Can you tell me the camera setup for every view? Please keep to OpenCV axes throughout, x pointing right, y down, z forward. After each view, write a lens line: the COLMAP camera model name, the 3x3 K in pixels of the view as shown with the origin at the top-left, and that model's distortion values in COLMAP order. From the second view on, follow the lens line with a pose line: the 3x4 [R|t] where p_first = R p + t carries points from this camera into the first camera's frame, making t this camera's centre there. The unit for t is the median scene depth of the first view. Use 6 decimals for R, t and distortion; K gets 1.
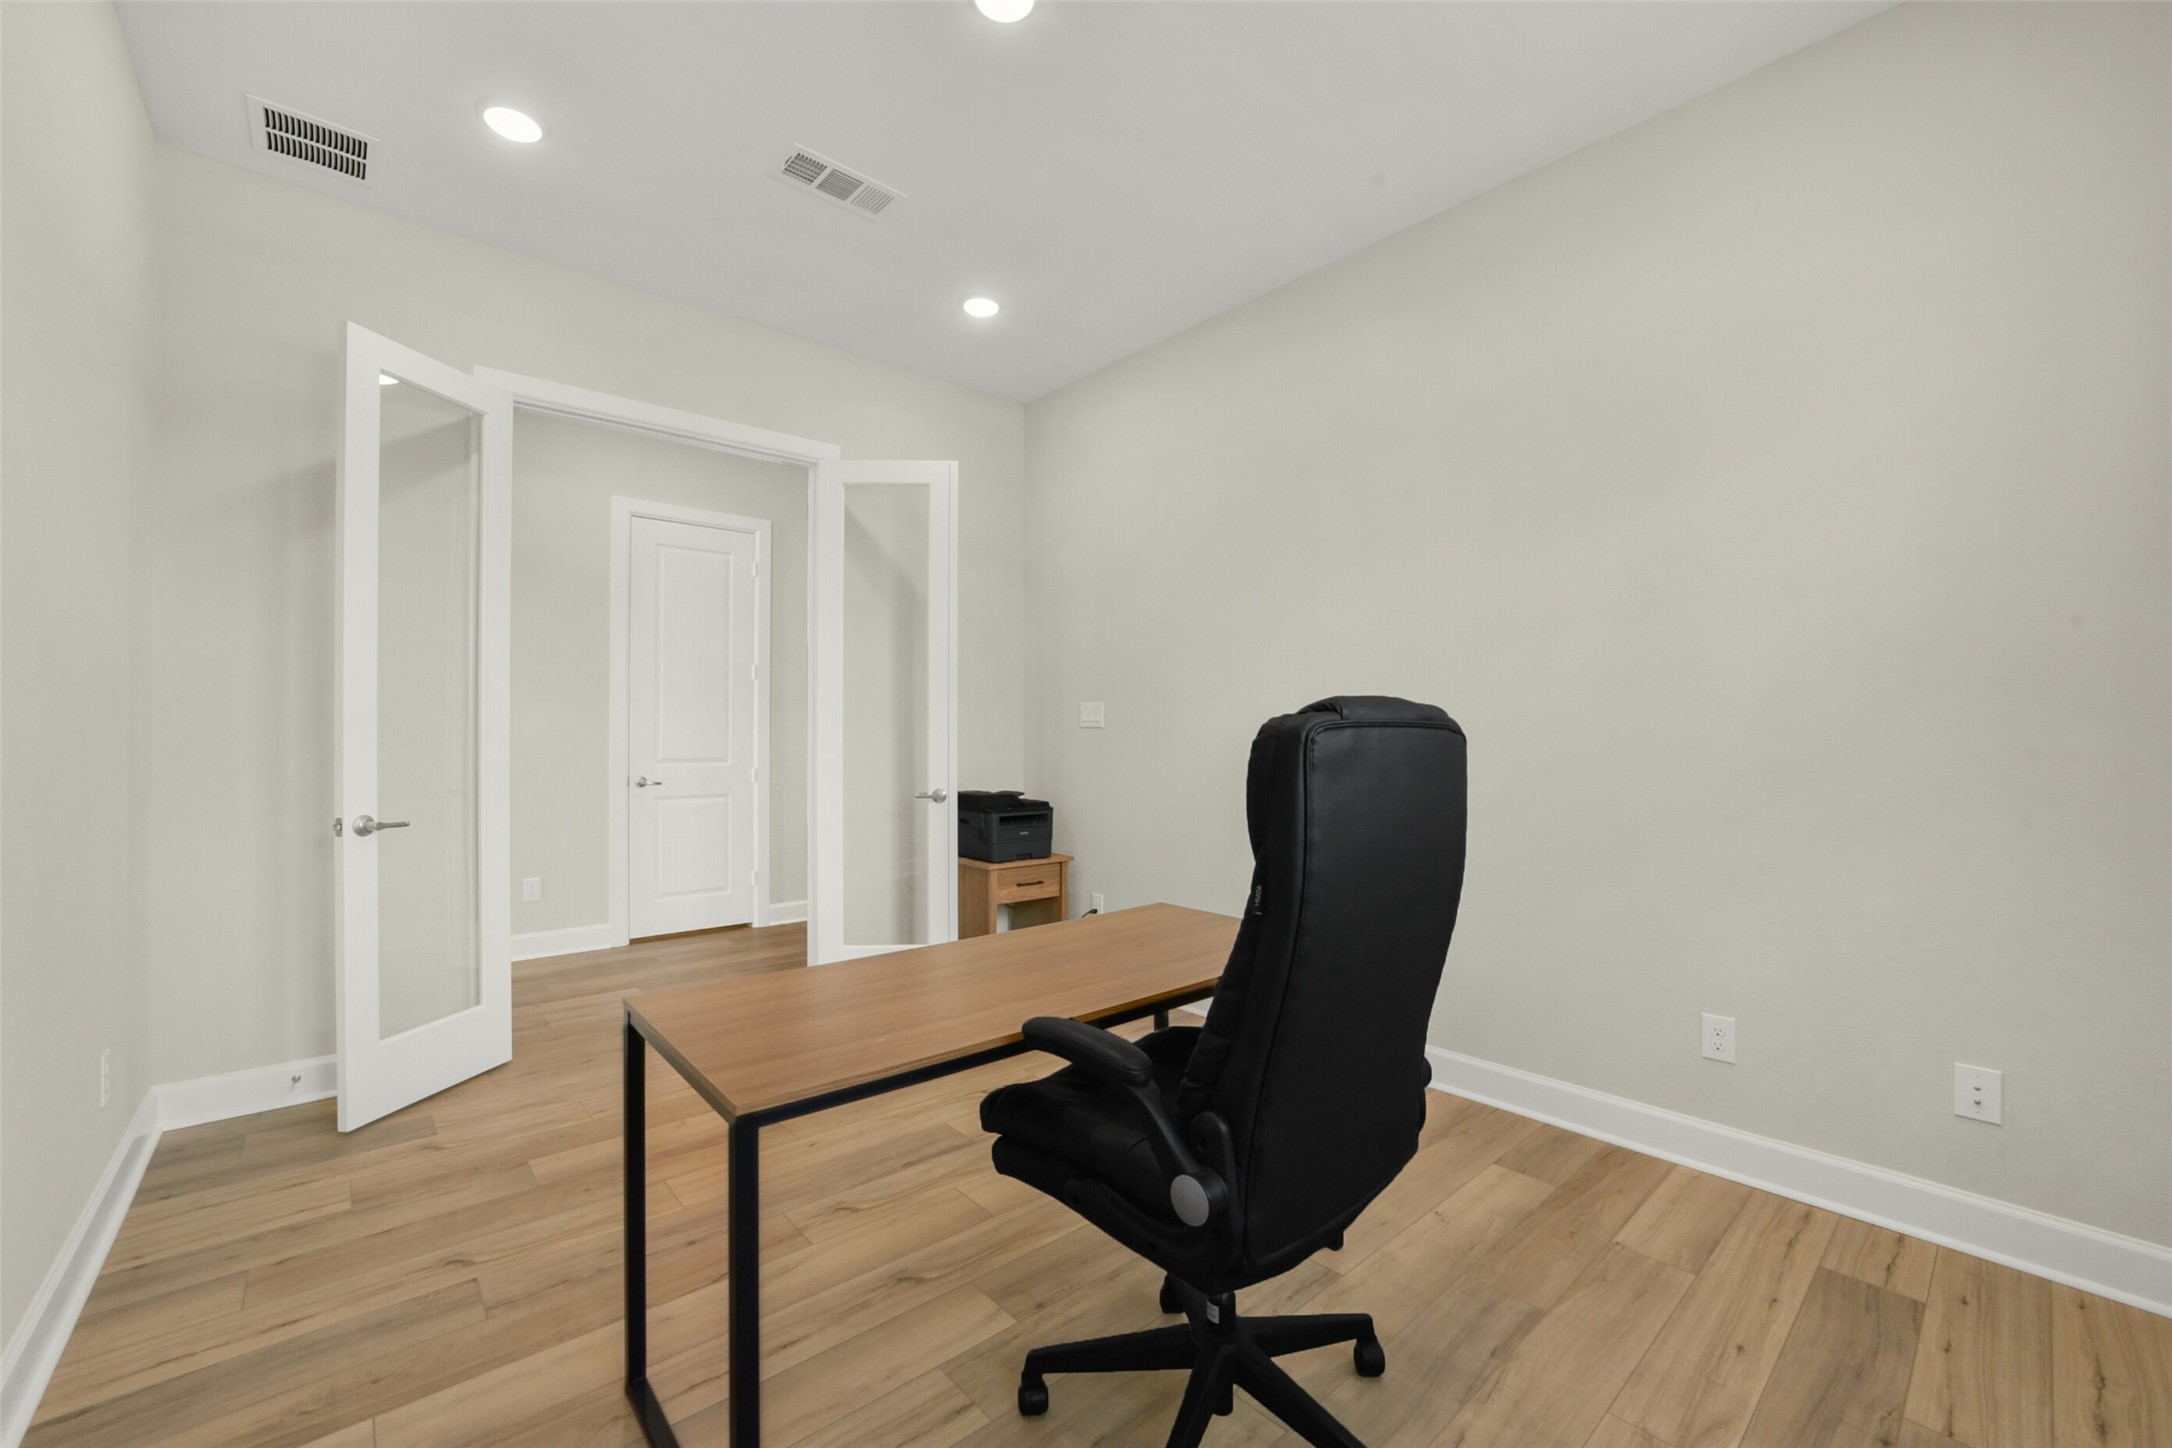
lens RADIAL K [[854.1, 0, 1102.4], [0, 854.1, 728.8], [0, 0, 1]] dist [-0.012047, 0.000187]
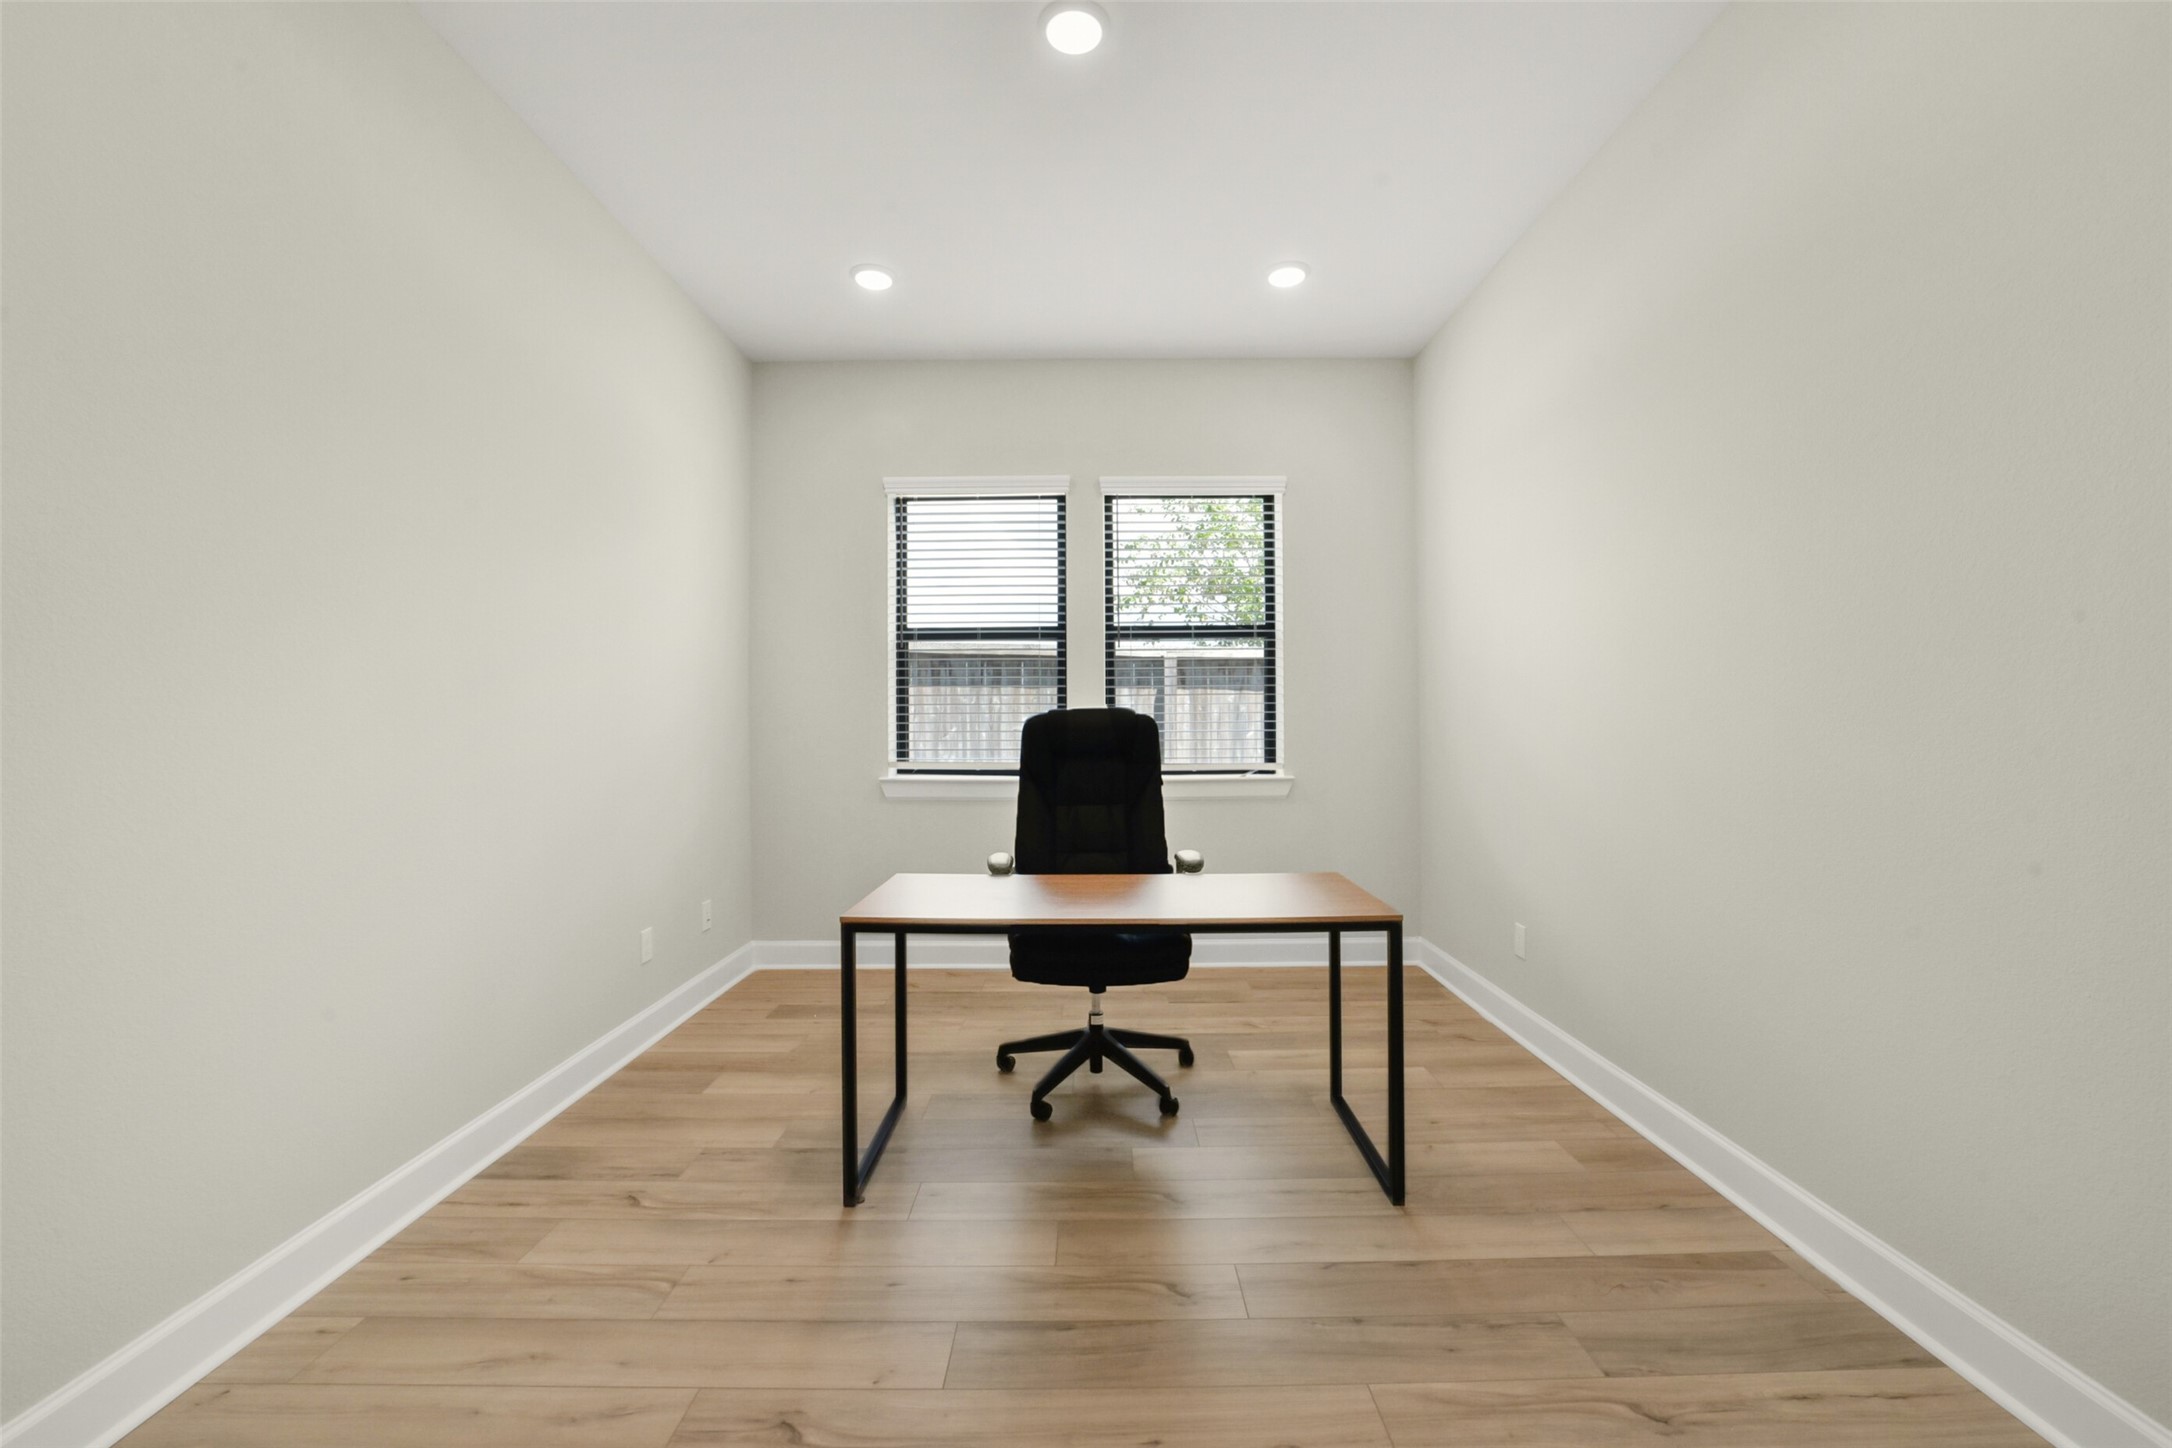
lens RADIAL K [[854.1, 0, 1102.4], [0, 854.1, 728.8], [0, 0, 1]] dist [-0.012047, 0.000187]
pose [[-0.742500, -0.001422, 0.669844, -0.802023], [-0.004640, 0.999985, -0.003020, 0.023380], [-0.669830, -0.005350, -0.742495, 1.677334]]
